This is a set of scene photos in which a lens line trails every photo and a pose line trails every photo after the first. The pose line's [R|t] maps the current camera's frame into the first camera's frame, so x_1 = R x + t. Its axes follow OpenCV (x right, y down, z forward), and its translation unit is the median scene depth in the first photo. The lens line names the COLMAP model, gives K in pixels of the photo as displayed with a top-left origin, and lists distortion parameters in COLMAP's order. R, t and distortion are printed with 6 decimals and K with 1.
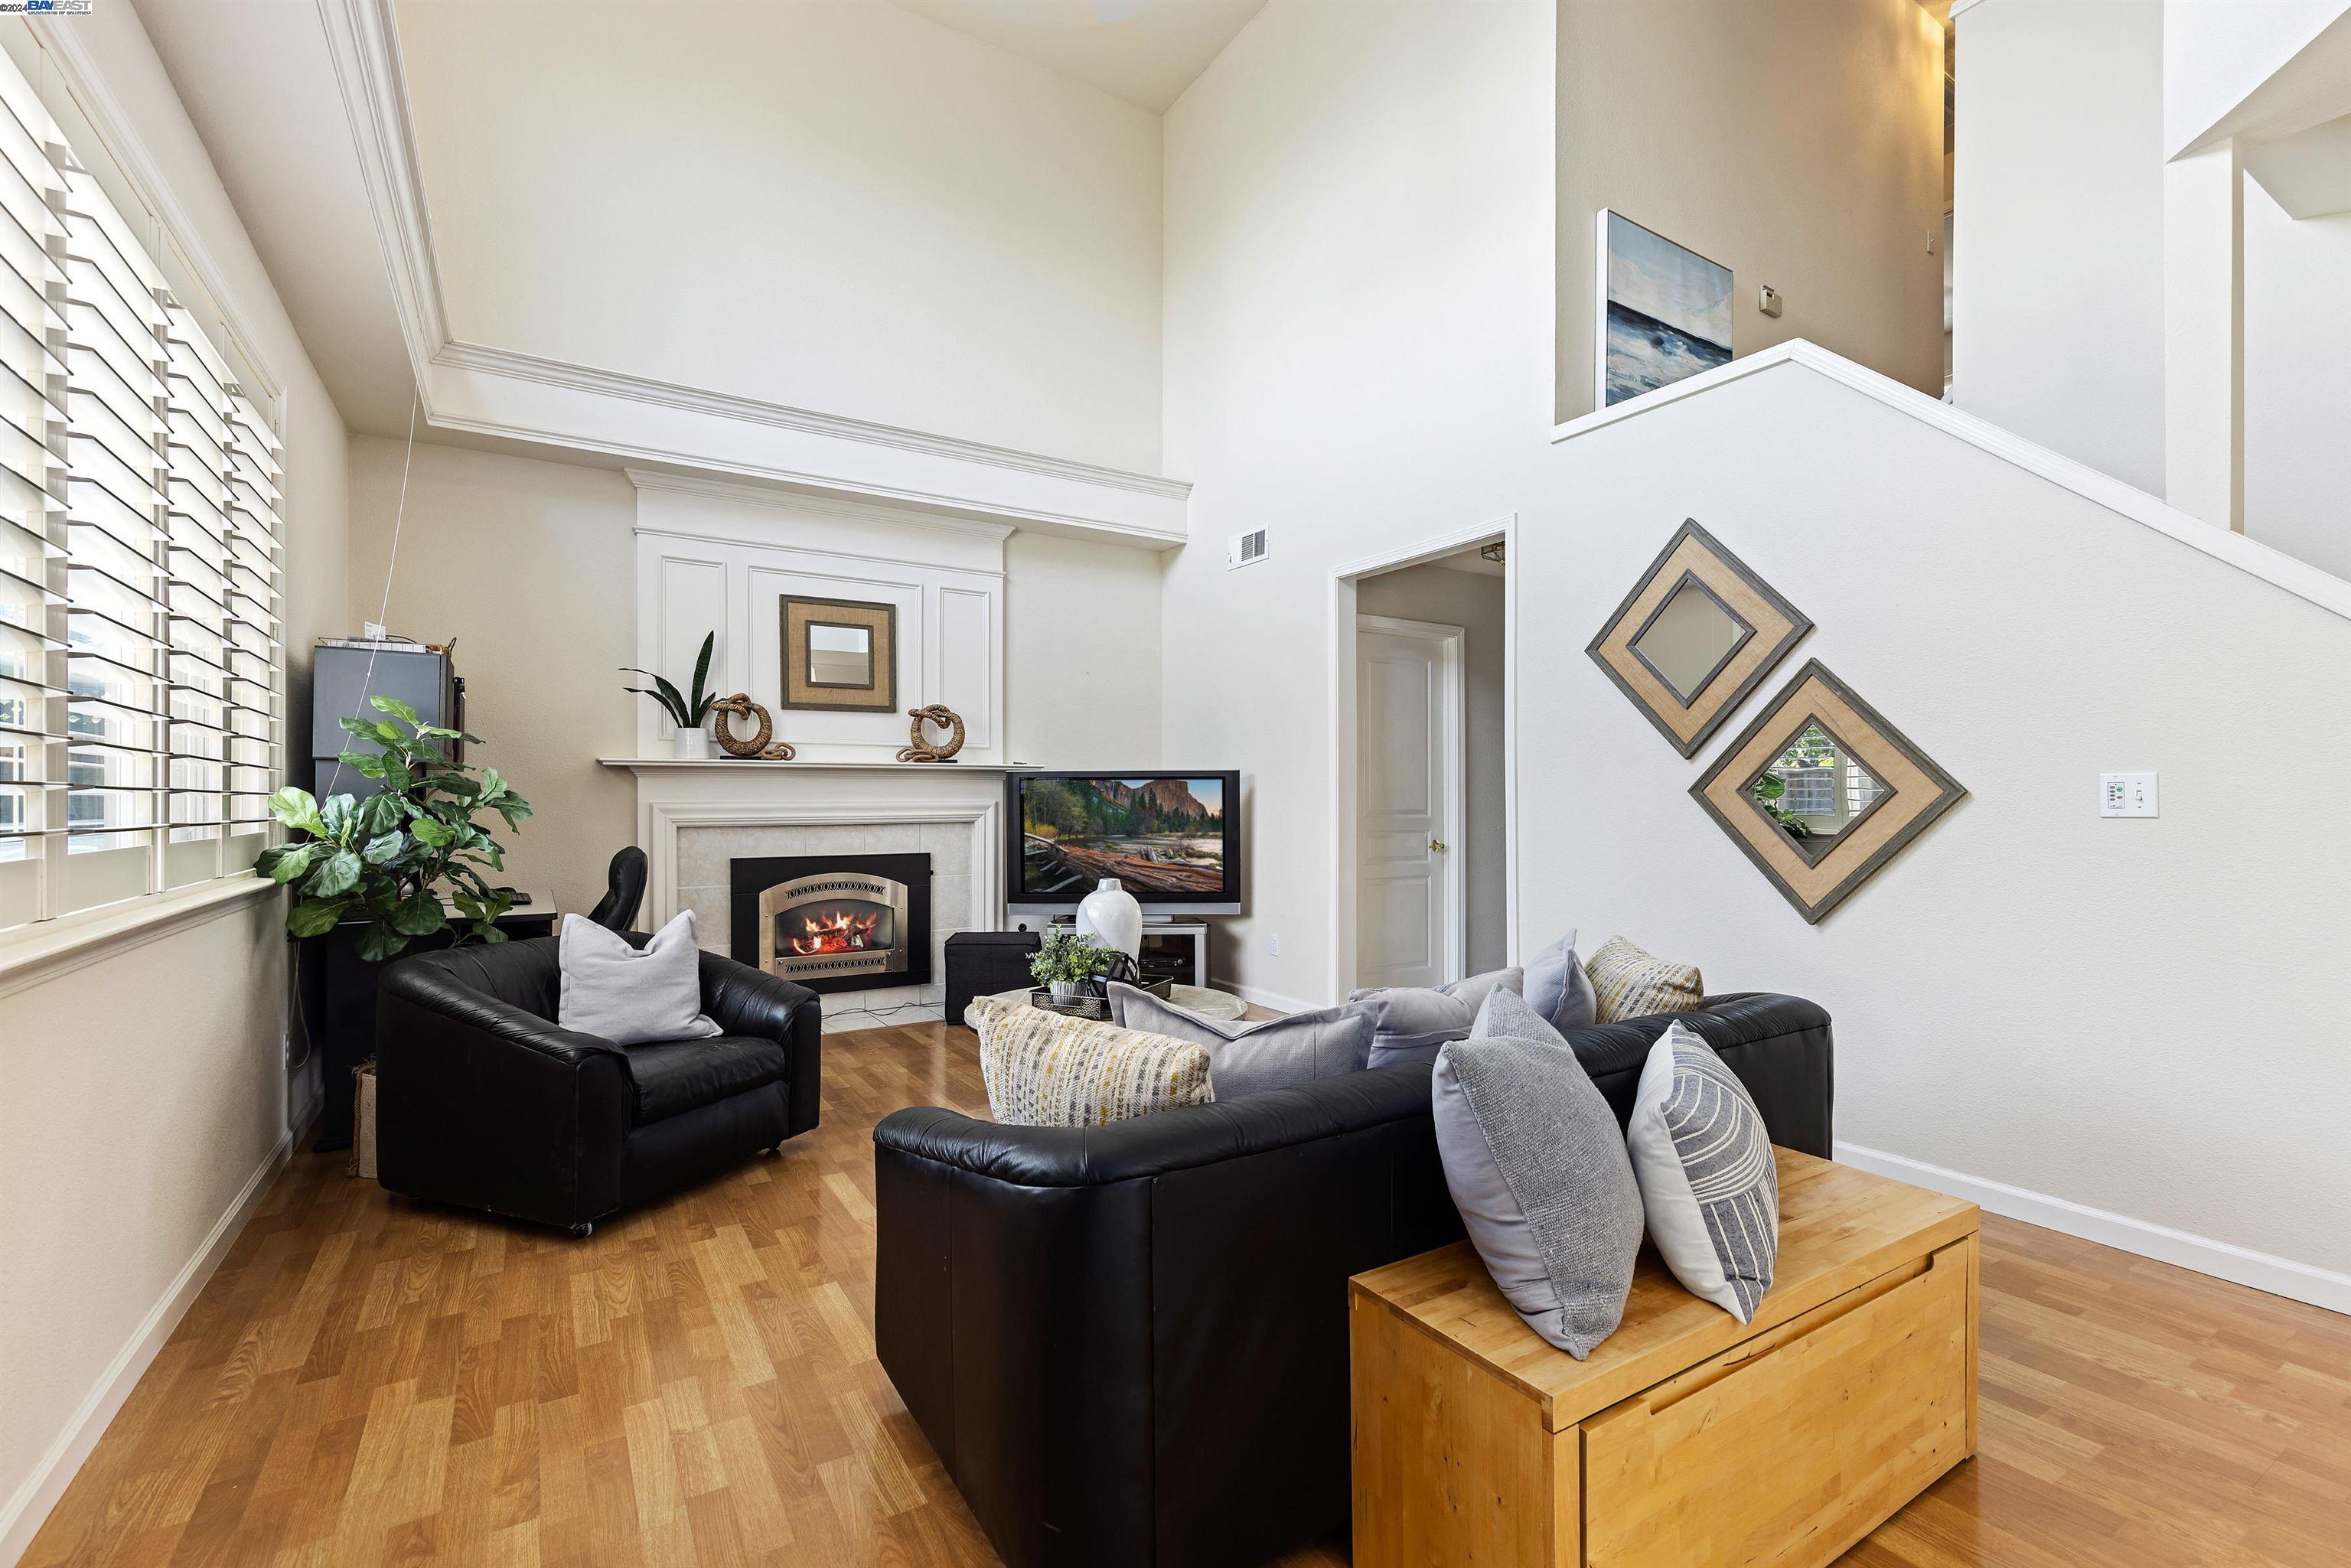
lens RADIAL K [[1061.8, 0, 1191.6], [0, 1061.8, 789.8], [0, 0, 1]] dist [0.013912, 0.000300]
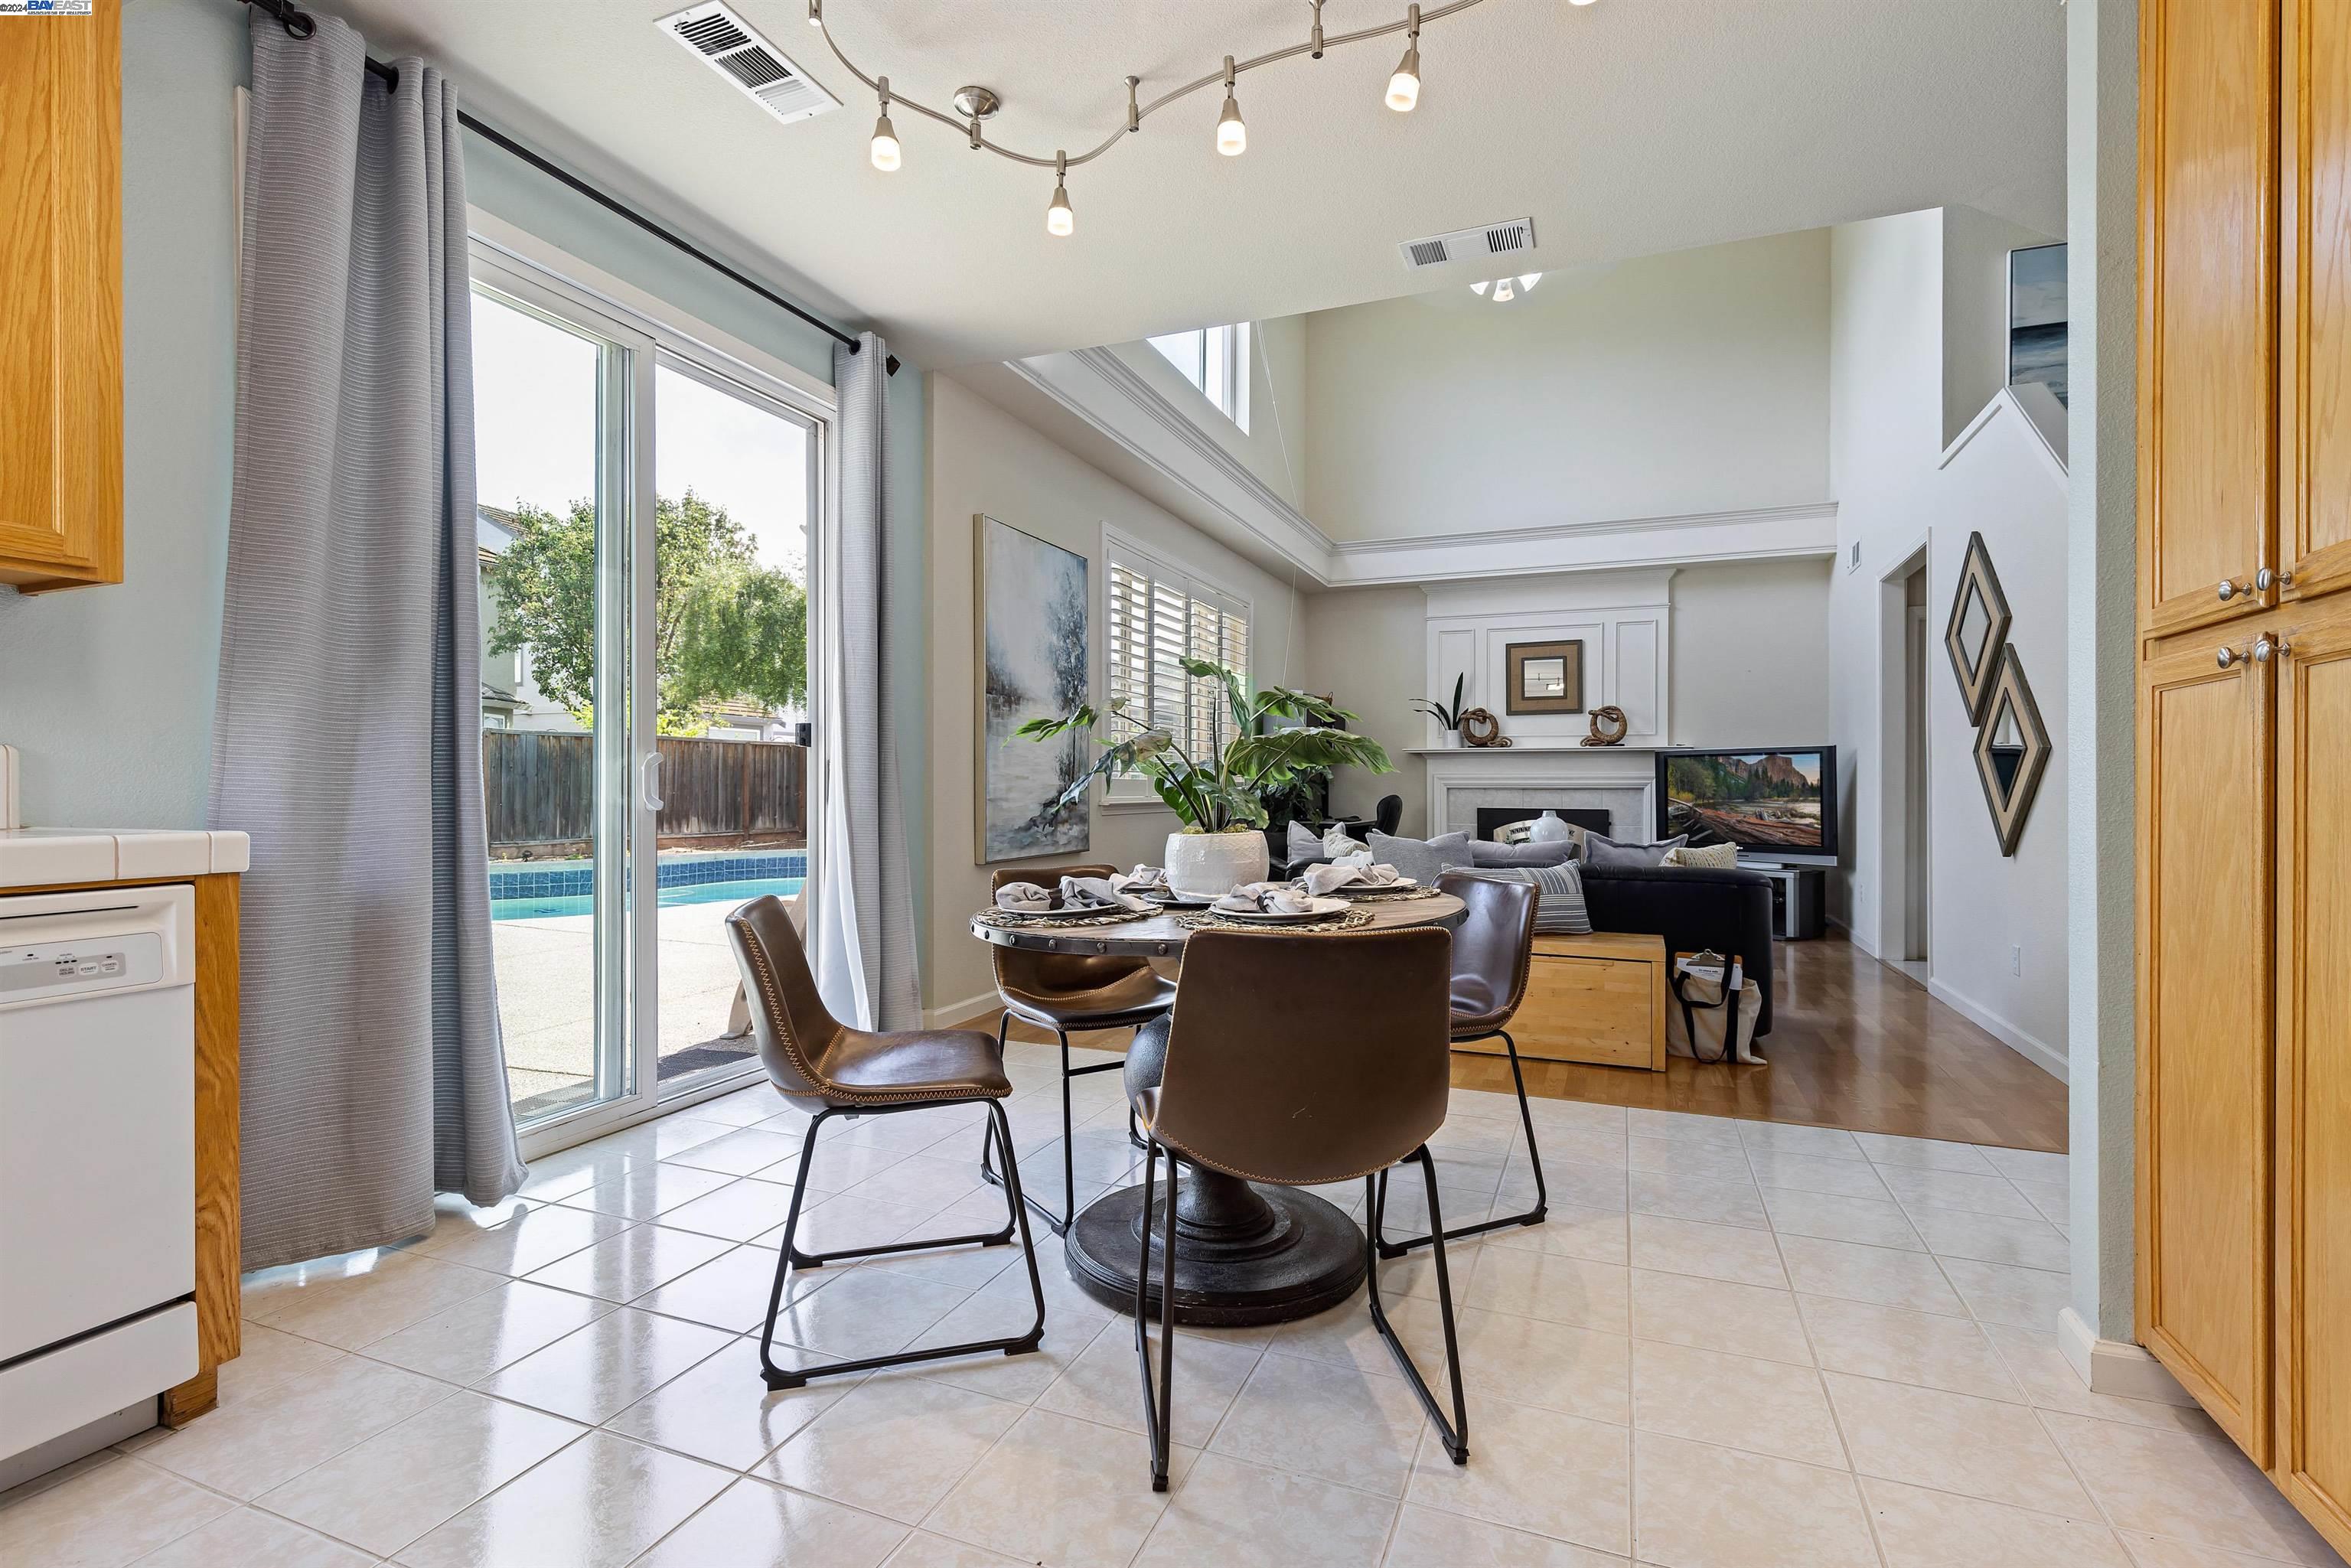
lens RADIAL K [[1061.8, 0, 1179.6], [0, 1061.8, 782.9], [0, 0, 1]] dist [0.013912, 0.000300]
pose [[0.564961, 0.001319, -0.825116, 0.623957], [-0.000720, 0.999999, 0.001105, 0.022580], [0.825117, -0.000030, 0.564962, -0.293248]]
